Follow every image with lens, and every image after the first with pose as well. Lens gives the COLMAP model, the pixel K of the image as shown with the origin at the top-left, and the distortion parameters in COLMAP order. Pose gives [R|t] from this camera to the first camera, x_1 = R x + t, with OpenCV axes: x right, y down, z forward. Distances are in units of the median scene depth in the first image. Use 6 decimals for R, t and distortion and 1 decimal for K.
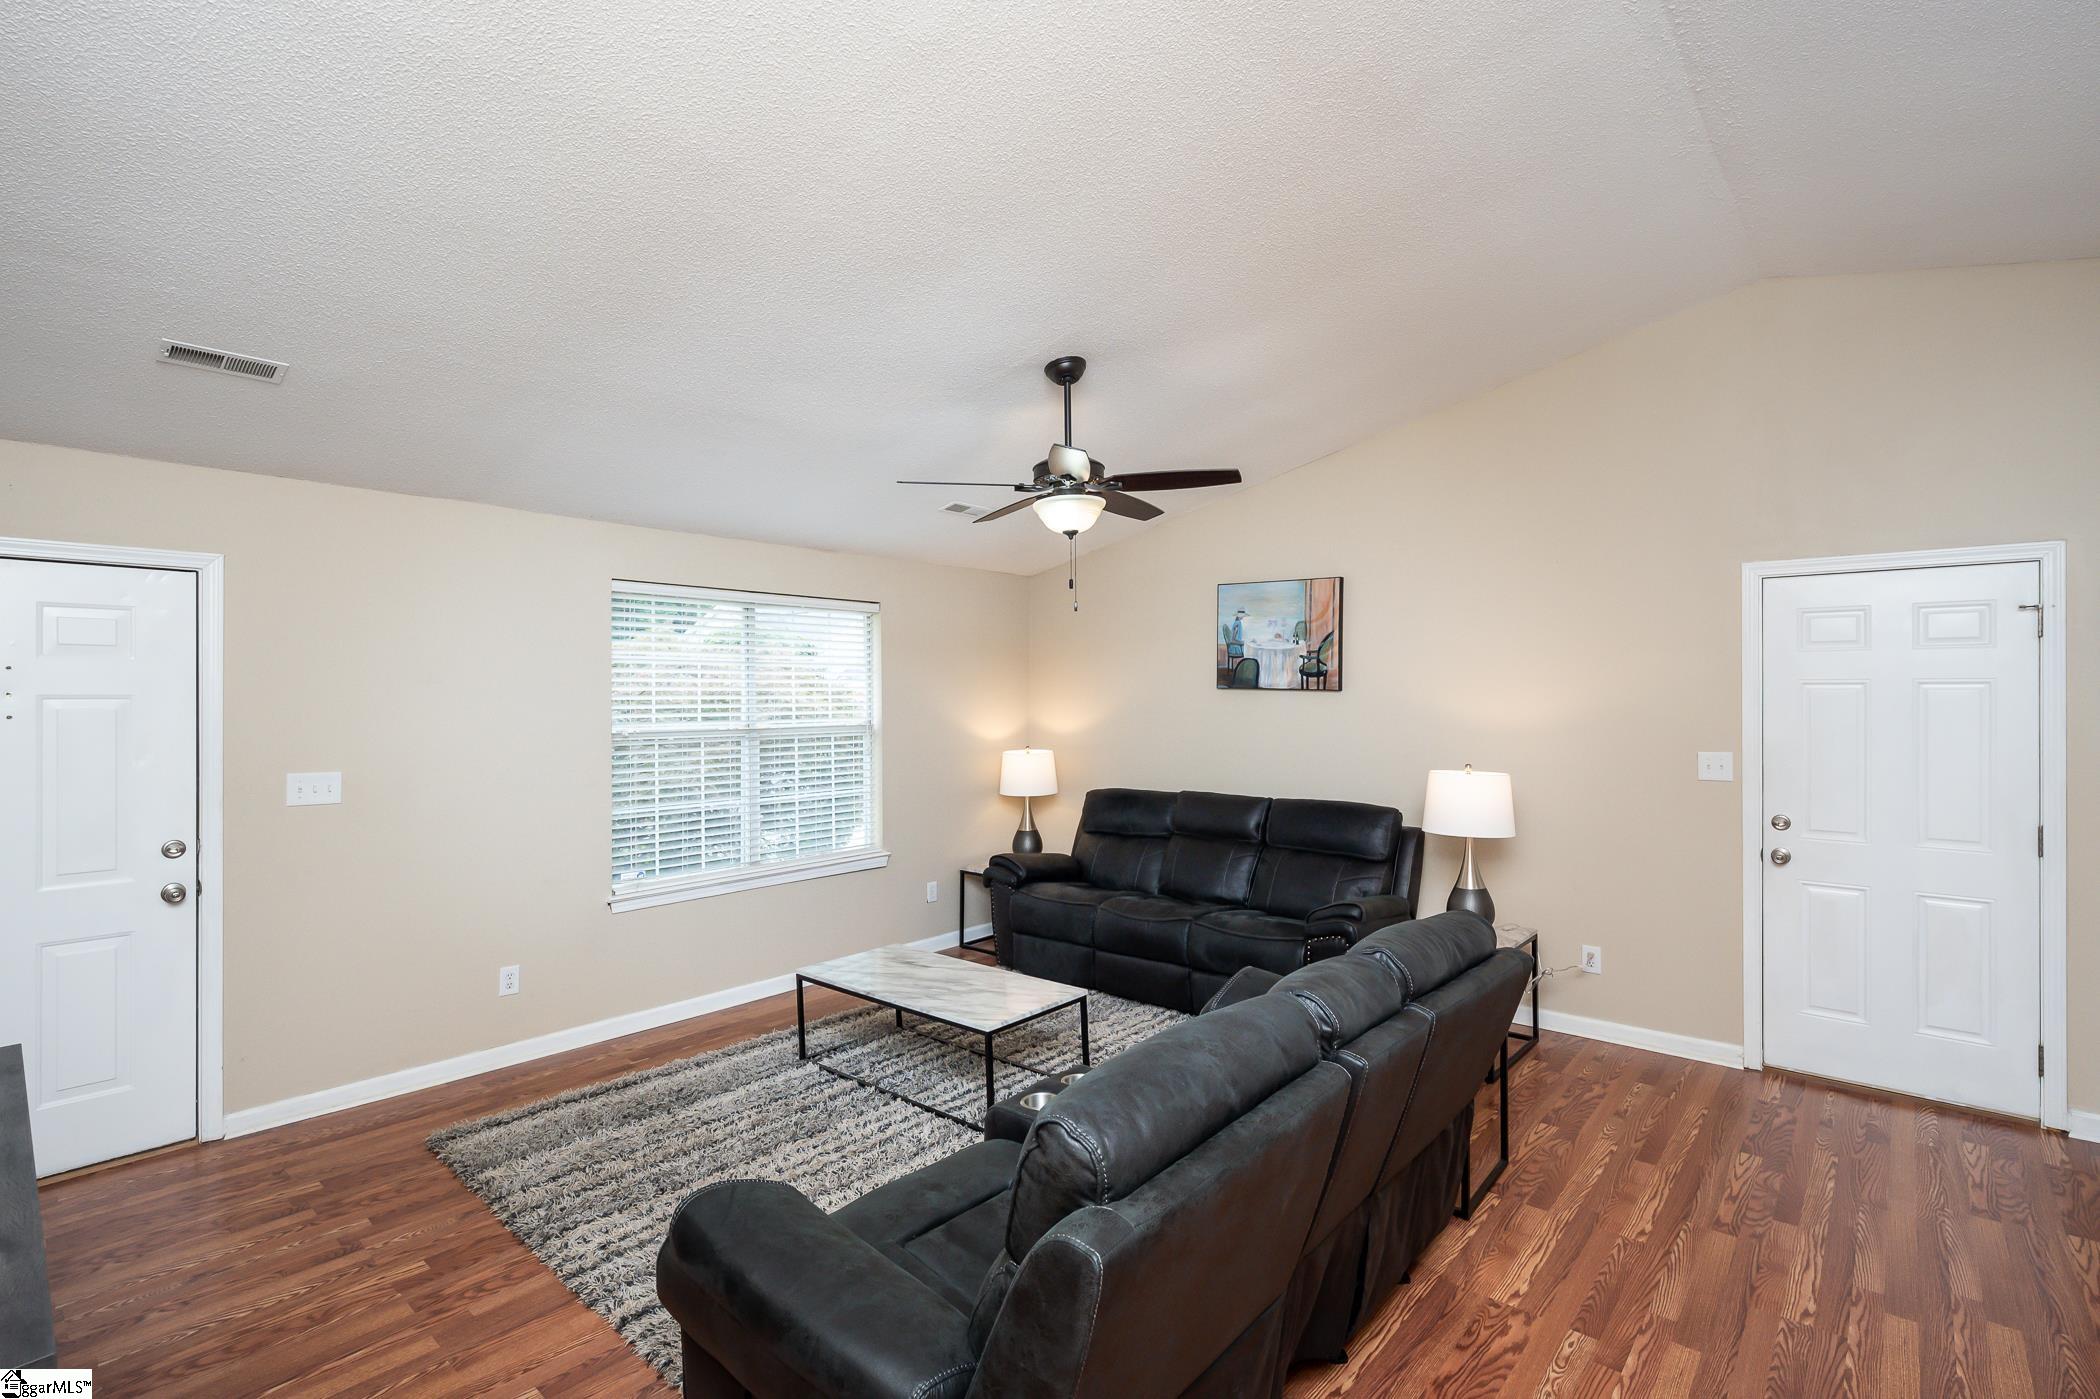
lens RADIAL K [[981.6, 0, 1040.8], [0, 981.6, 698.3], [0, 0, 1]] dist [-0.002027, 0.001323]
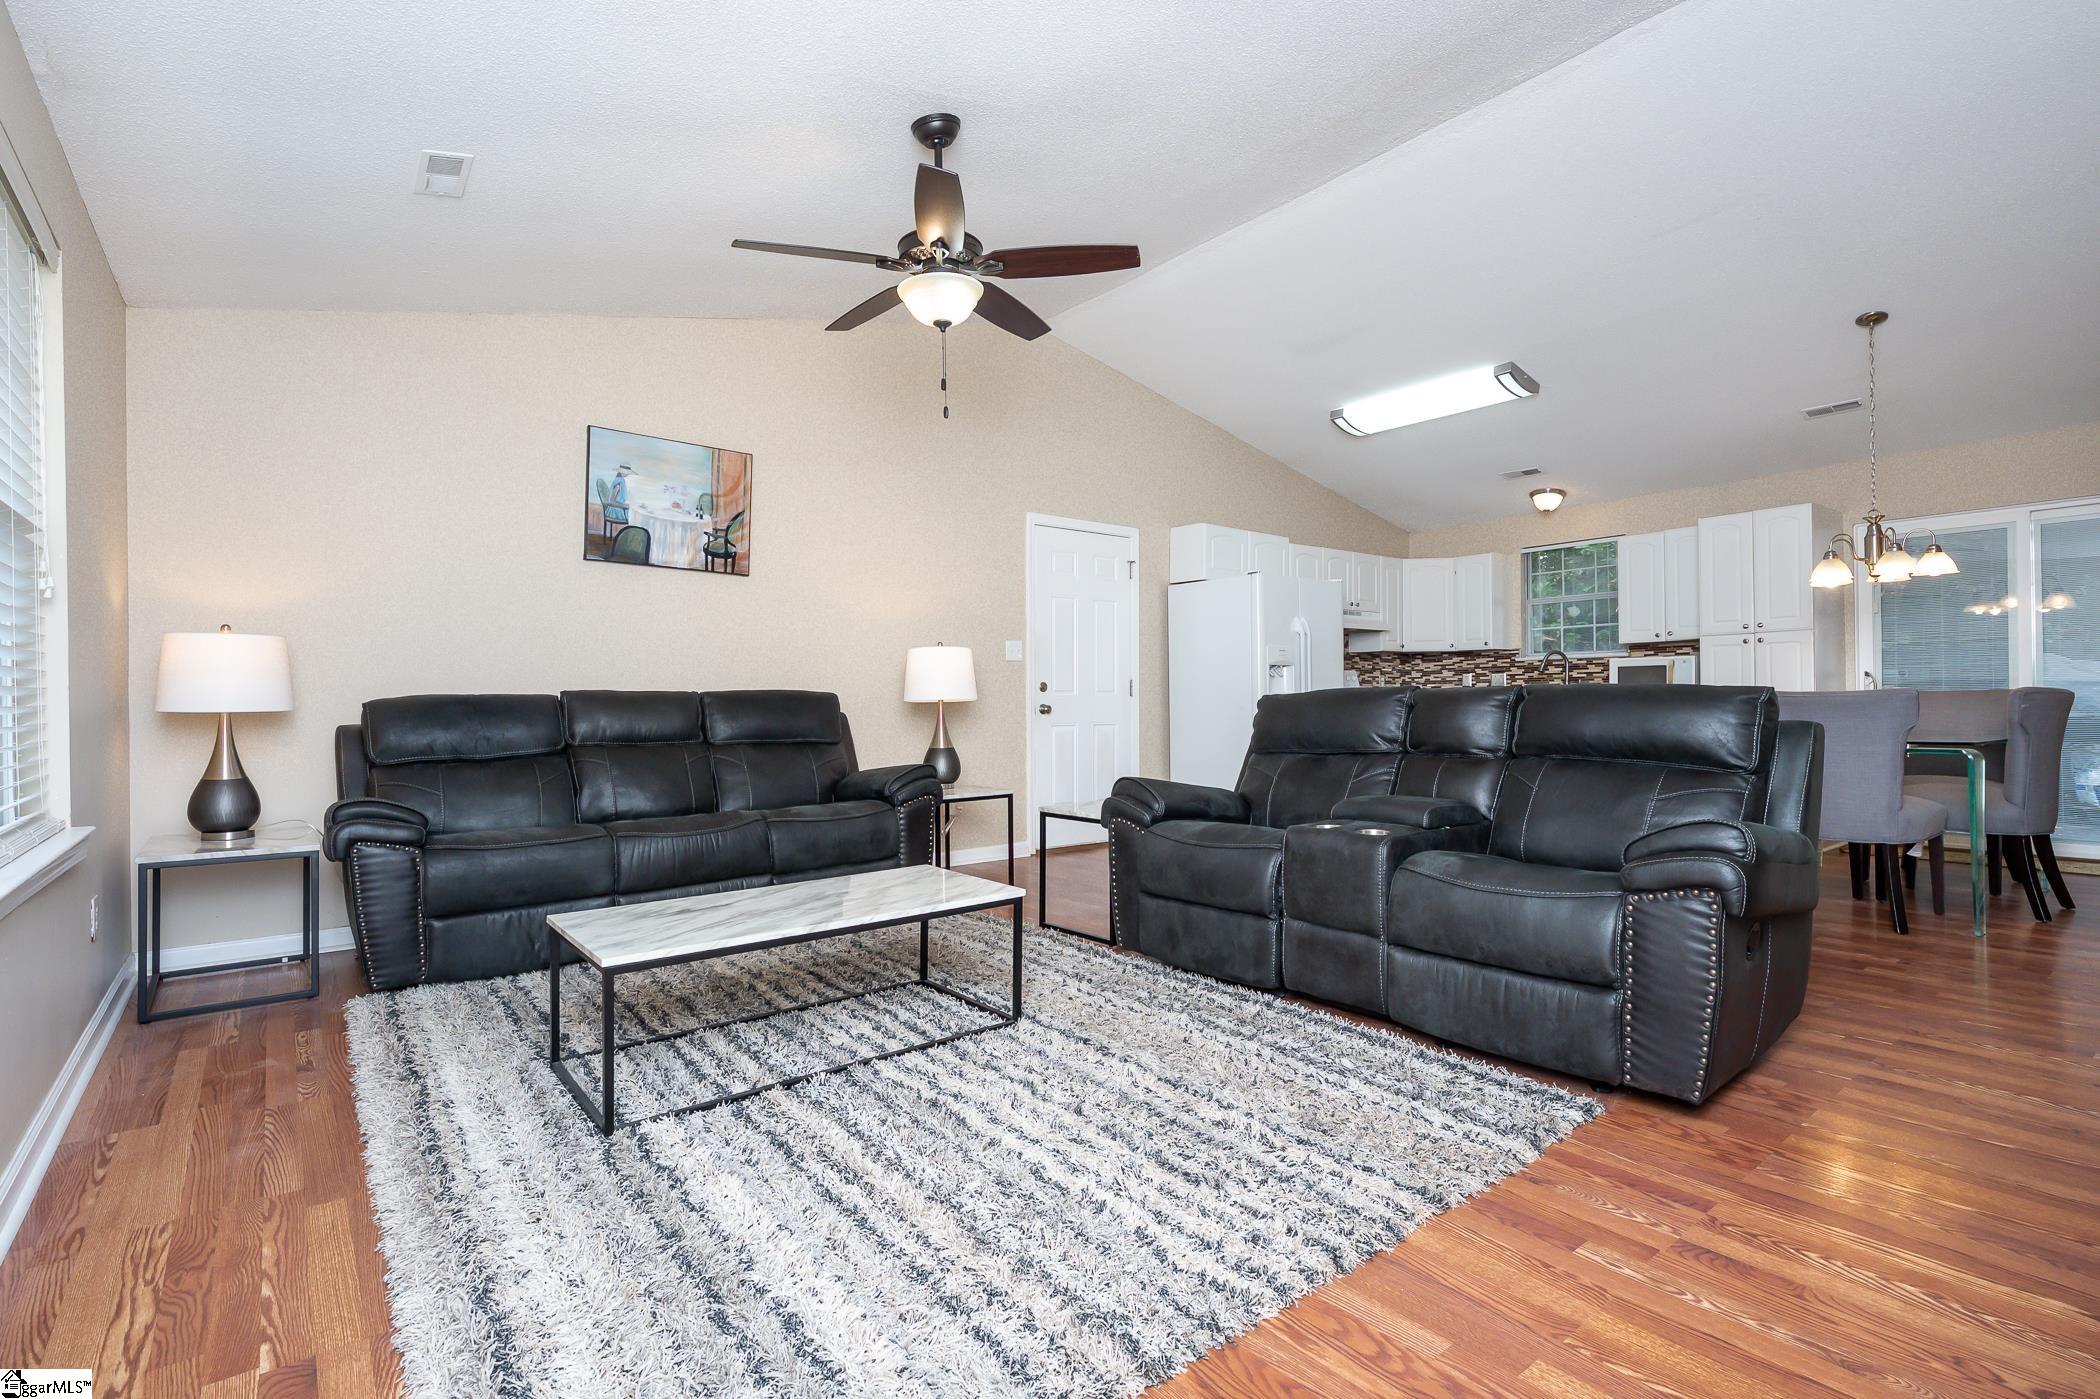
lens RADIAL K [[1007.1, 0, 1057.5], [0, 1007.1, 699.8], [0, 0, 1]] dist [0.004311, -0.000776]
pose [[0.161220, 0.005505, 0.986903, -0.760139], [0.011409, 0.999907, -0.007442, 0.154728], [-0.986853, 0.012459, 0.161142, 0.709362]]
